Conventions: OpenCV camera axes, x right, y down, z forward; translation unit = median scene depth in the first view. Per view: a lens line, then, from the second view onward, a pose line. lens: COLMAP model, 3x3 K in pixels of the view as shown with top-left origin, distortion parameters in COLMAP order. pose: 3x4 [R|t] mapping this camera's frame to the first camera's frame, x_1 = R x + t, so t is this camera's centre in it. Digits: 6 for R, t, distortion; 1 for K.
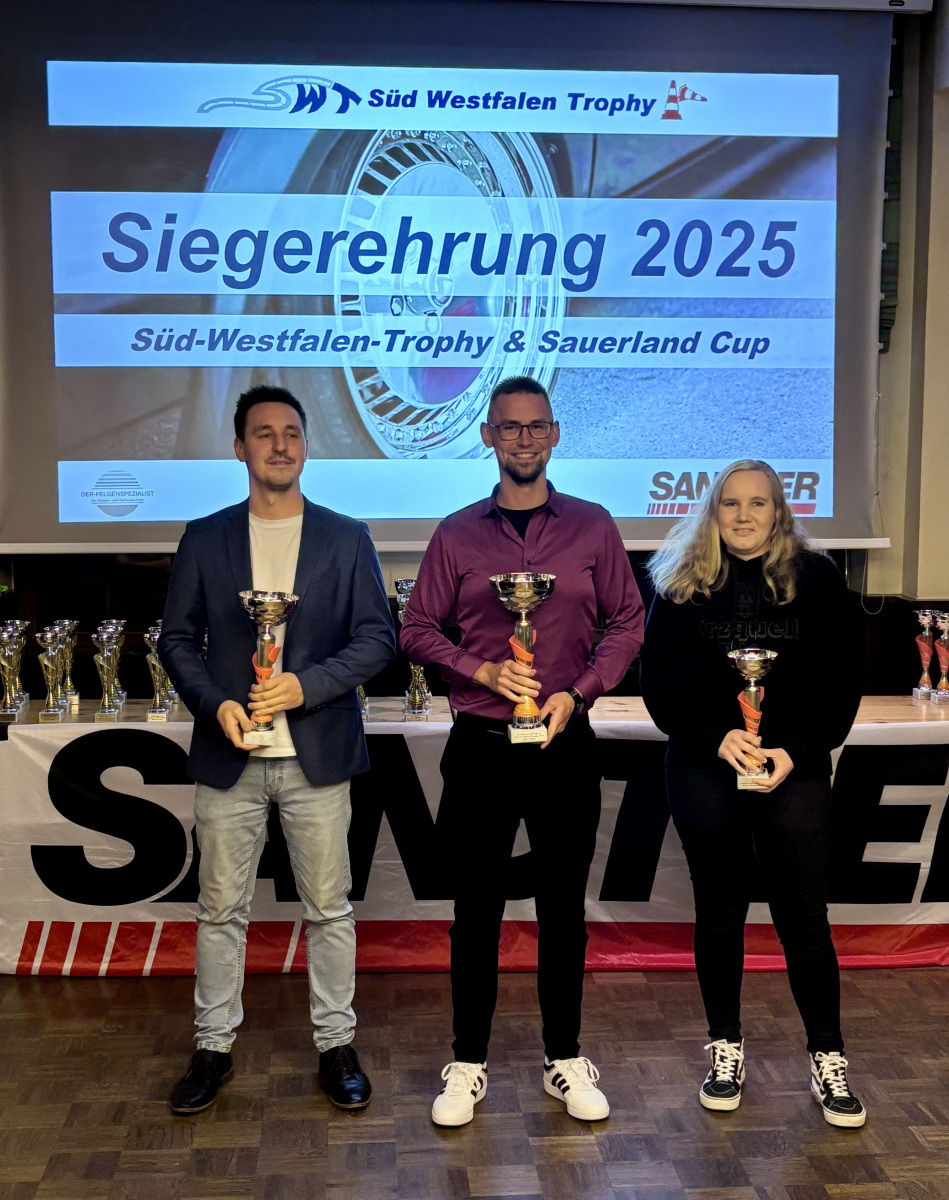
lens RADIAL K [[1781.3, 0, 540.1], [0, 1781.3, 643.7], [0, 0, 1]] dist [0.053504, 0.000000]
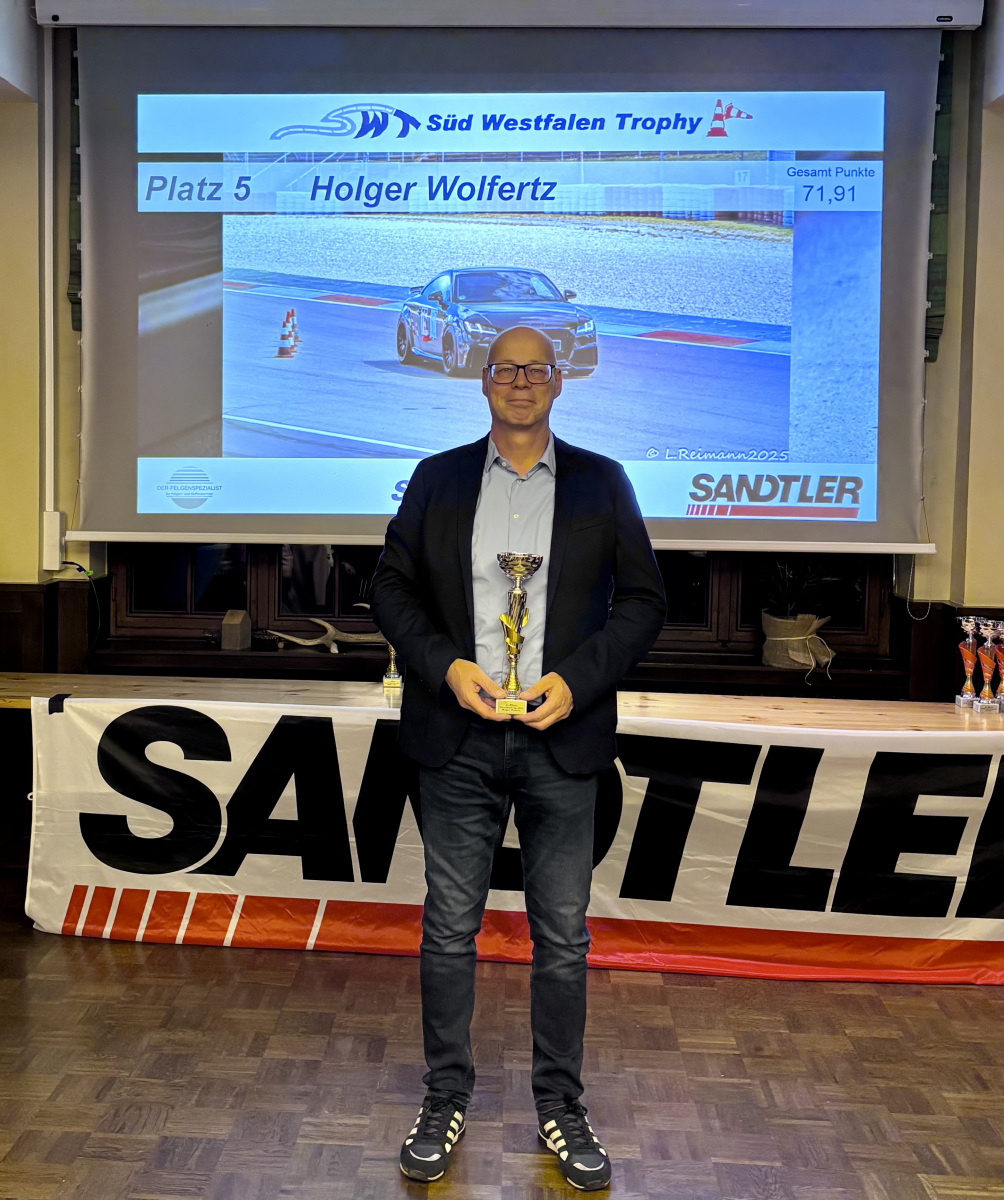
lens RADIAL K [[1488.6, 0, 438.9], [0, 1488.6, 550.0], [0, 0, 1]] dist [0.010611, 0.000000]
pose [[0.986247, 0.021357, -0.163891, 0.062395], [-0.031065, 0.997897, -0.056899, 0.000483], [0.162331, 0.061208, 0.984836, 0.140092]]
